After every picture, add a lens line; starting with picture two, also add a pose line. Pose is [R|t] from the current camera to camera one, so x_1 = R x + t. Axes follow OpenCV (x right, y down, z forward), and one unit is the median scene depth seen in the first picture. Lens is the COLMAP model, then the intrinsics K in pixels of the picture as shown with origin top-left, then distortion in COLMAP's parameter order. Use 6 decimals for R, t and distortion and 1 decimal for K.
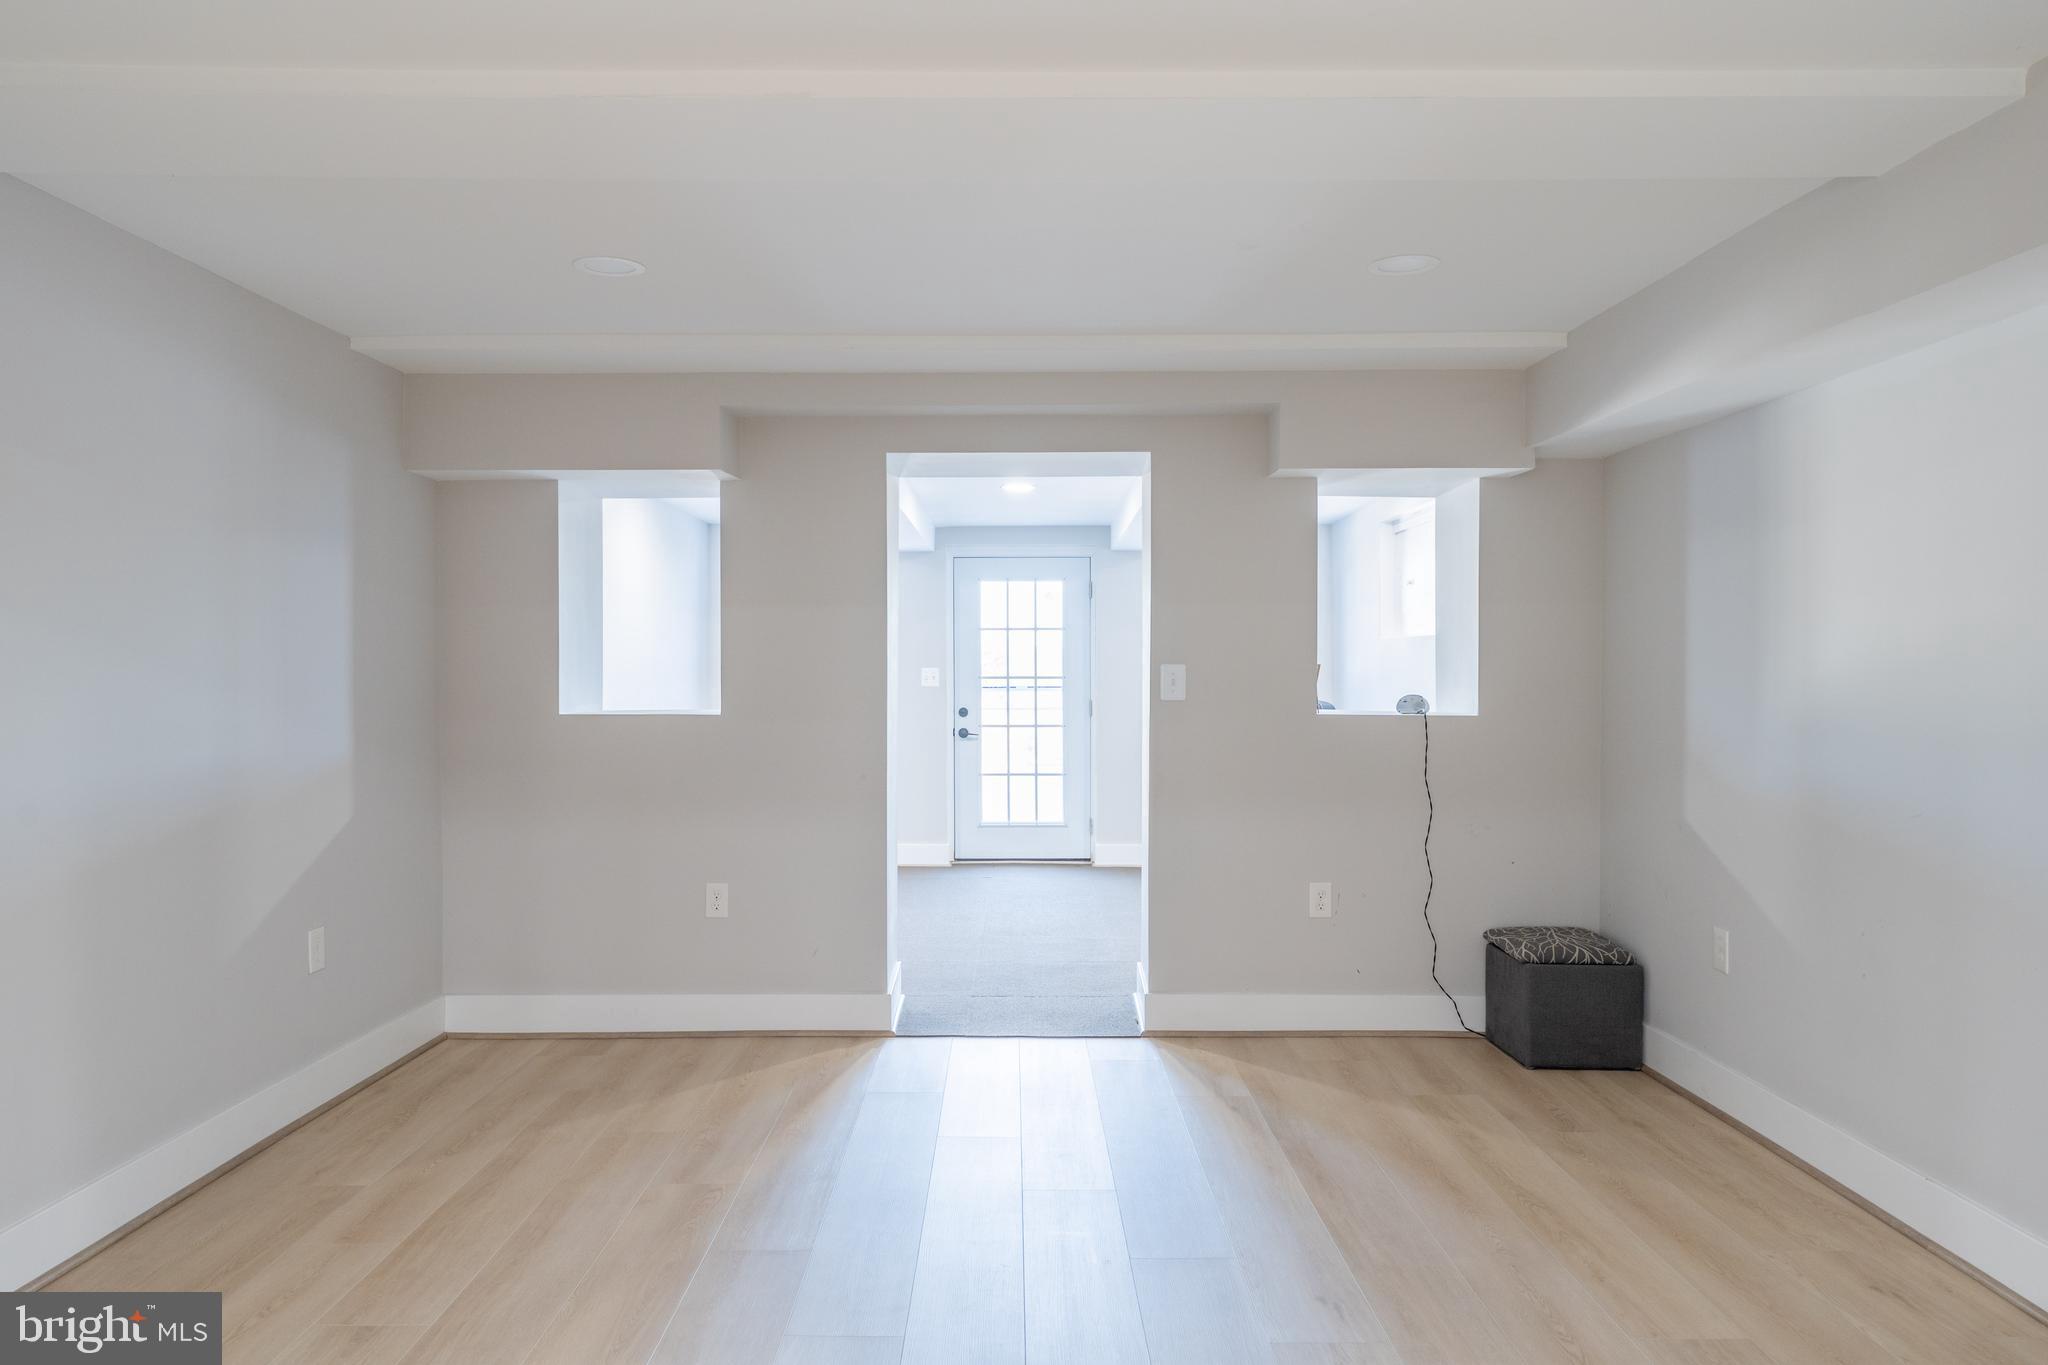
lens RADIAL K [[1412.5, 0, 1024.0], [0, 1412.5, 682.5], [0, 0, 1]] dist [0.001500, 0.000691]
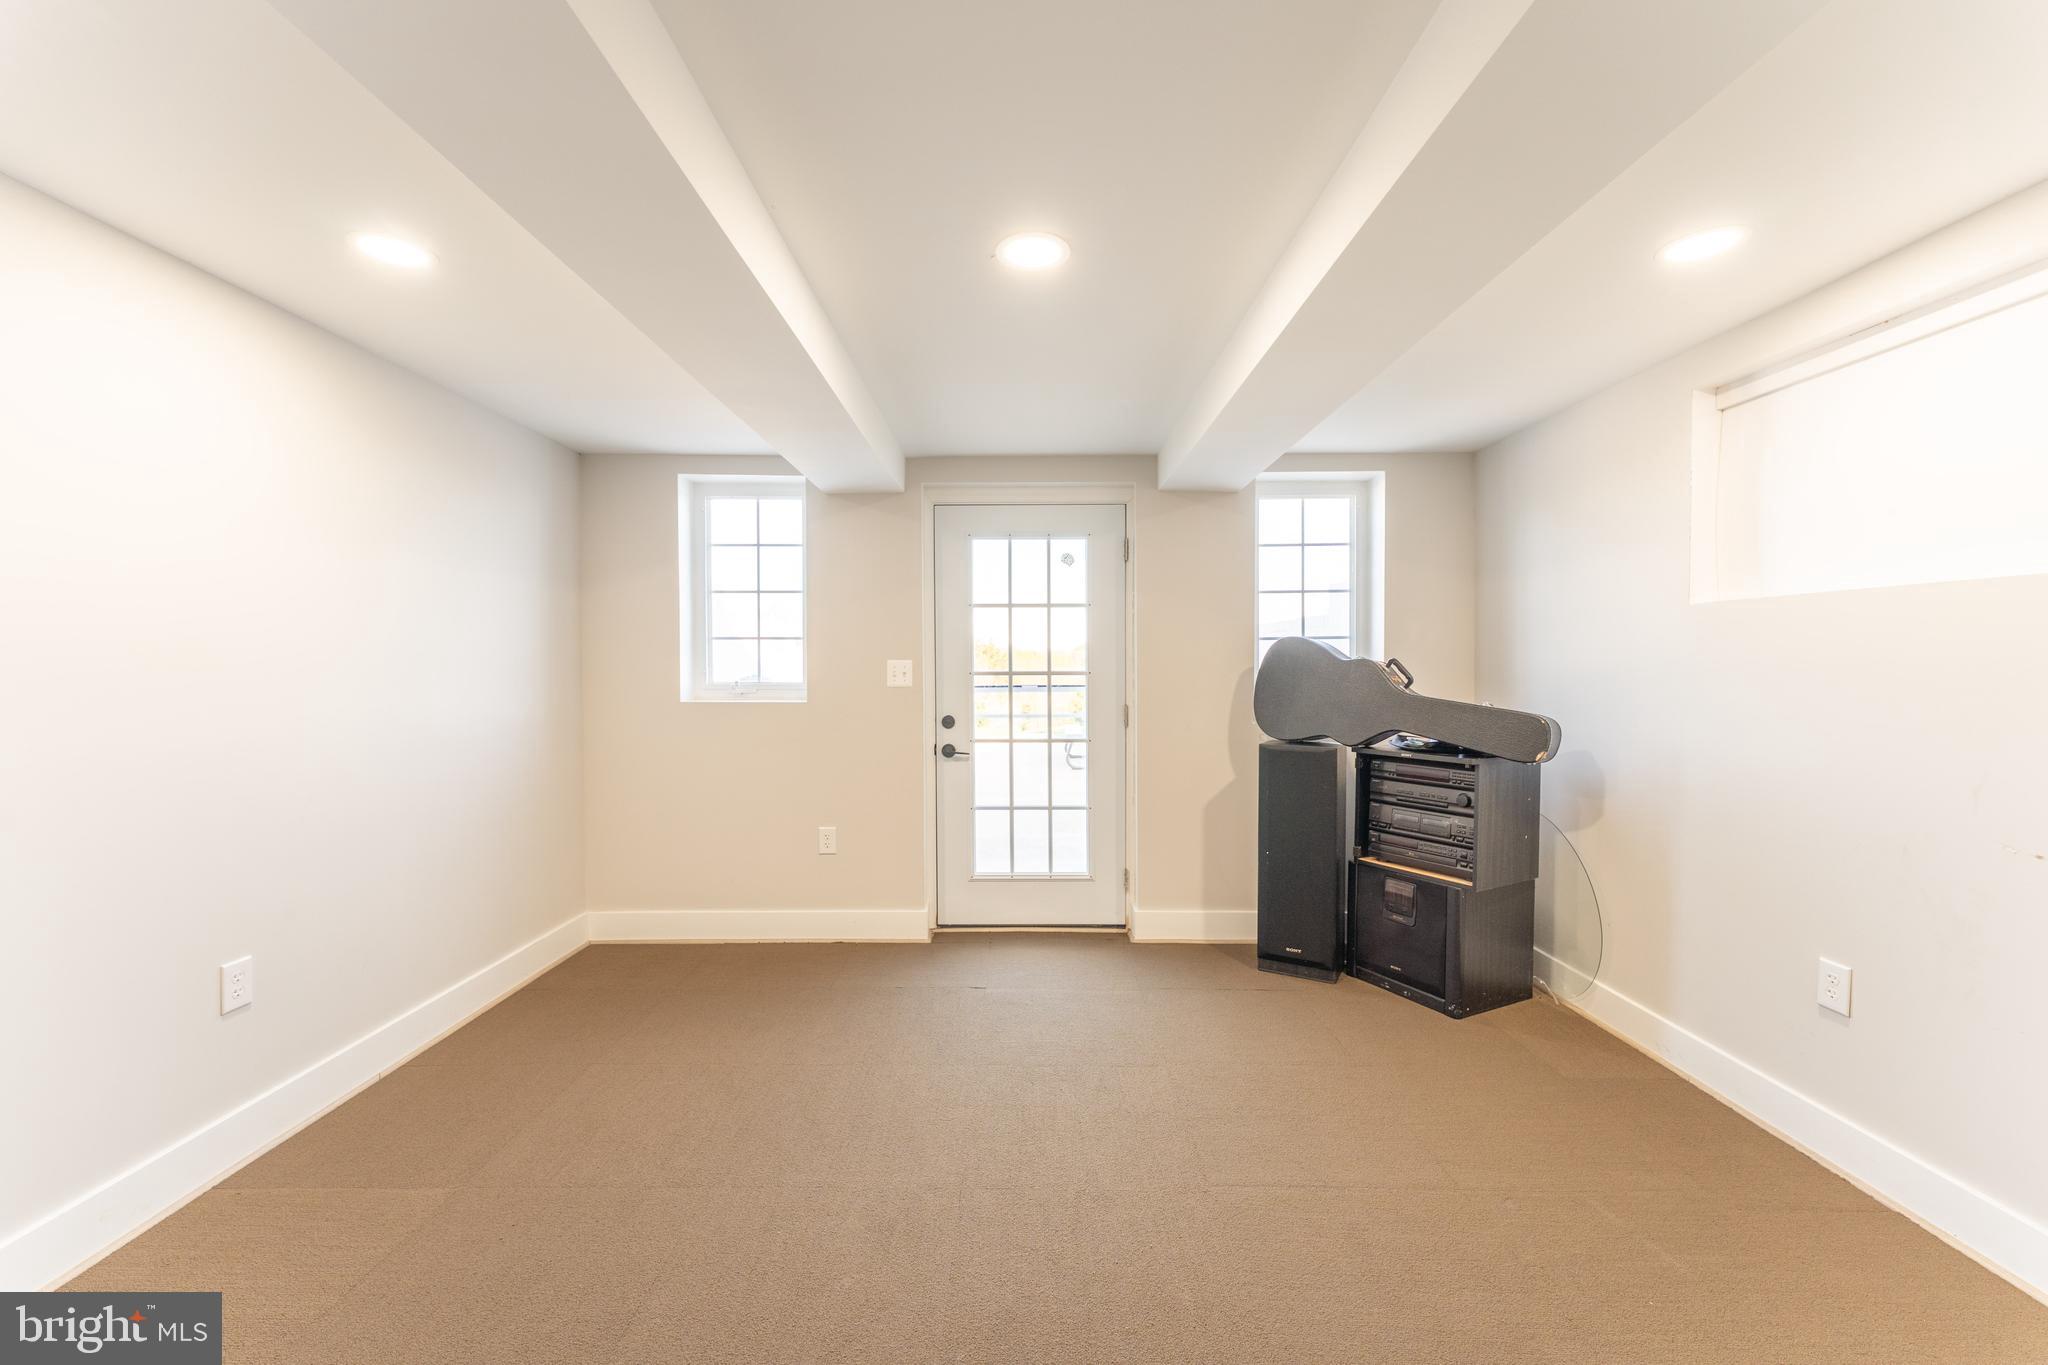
lens RADIAL K [[830.4, 0, 1024.0], [0, 830.4, 682.5], [0, 0, 1]] dist [0.000071, -0.000016]
pose [[0.999990, -0.002194, 0.003843, -0.006193], [0.002155, 0.999945, 0.010241, -0.003075], [-0.003865, -0.010232, 0.999940, 0.578433]]
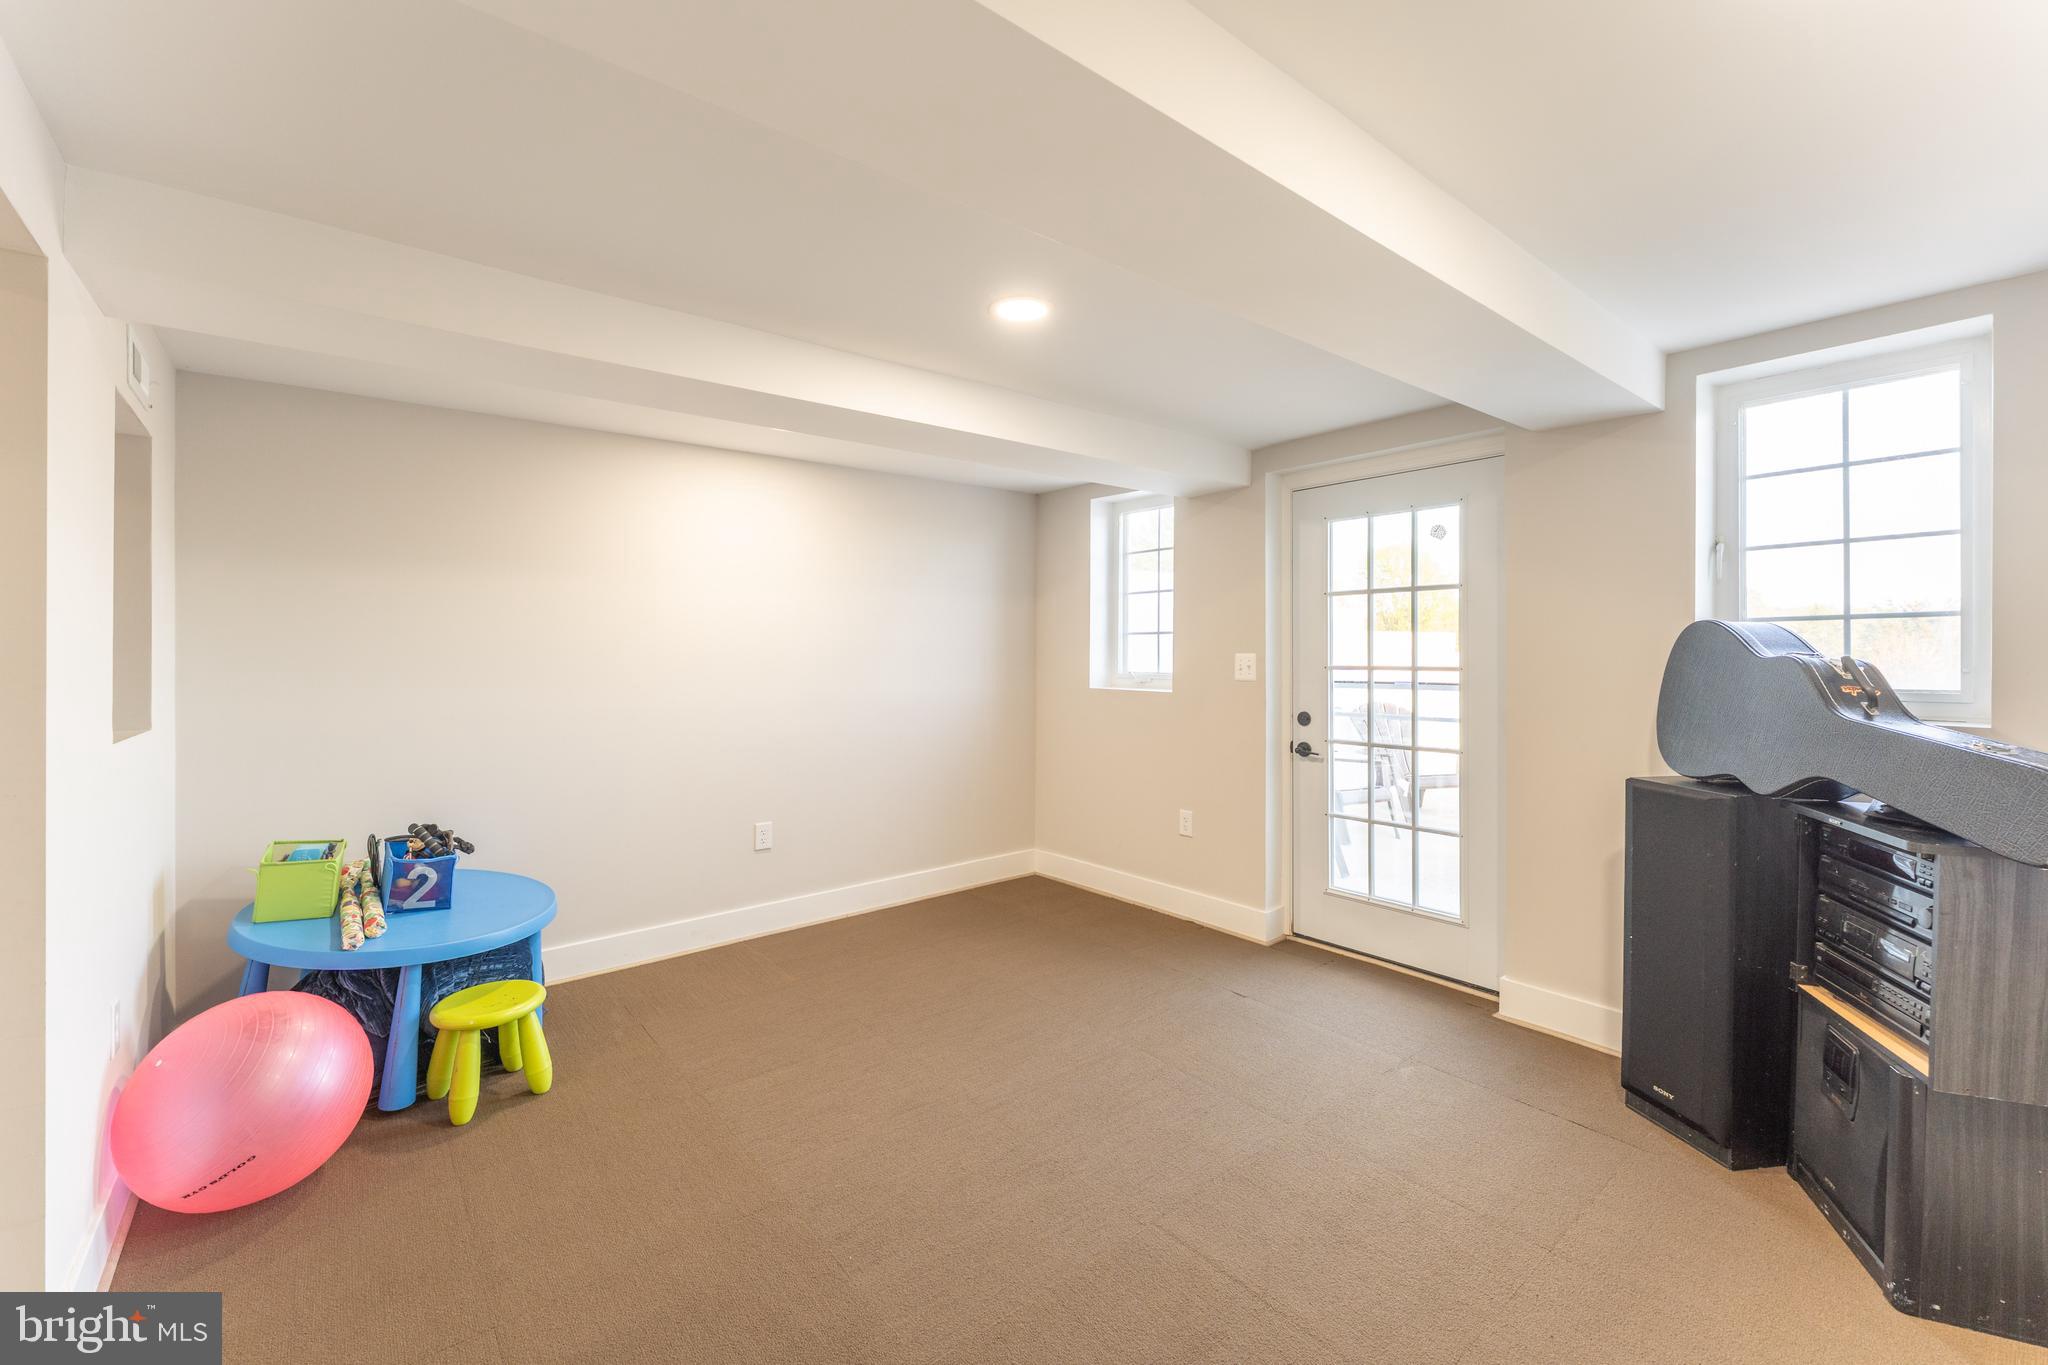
lens RADIAL K [[848.8, 0, 1018.1], [0, 848.8, 649.6], [0, 0, 1]] dist [-0.000584, -0.000004]
pose [[0.631510, -0.004794, -0.775353, 0.184545], [-0.004092, 0.999946, -0.009516, -0.007458], [0.775357, 0.009182, 0.631457, 0.636975]]
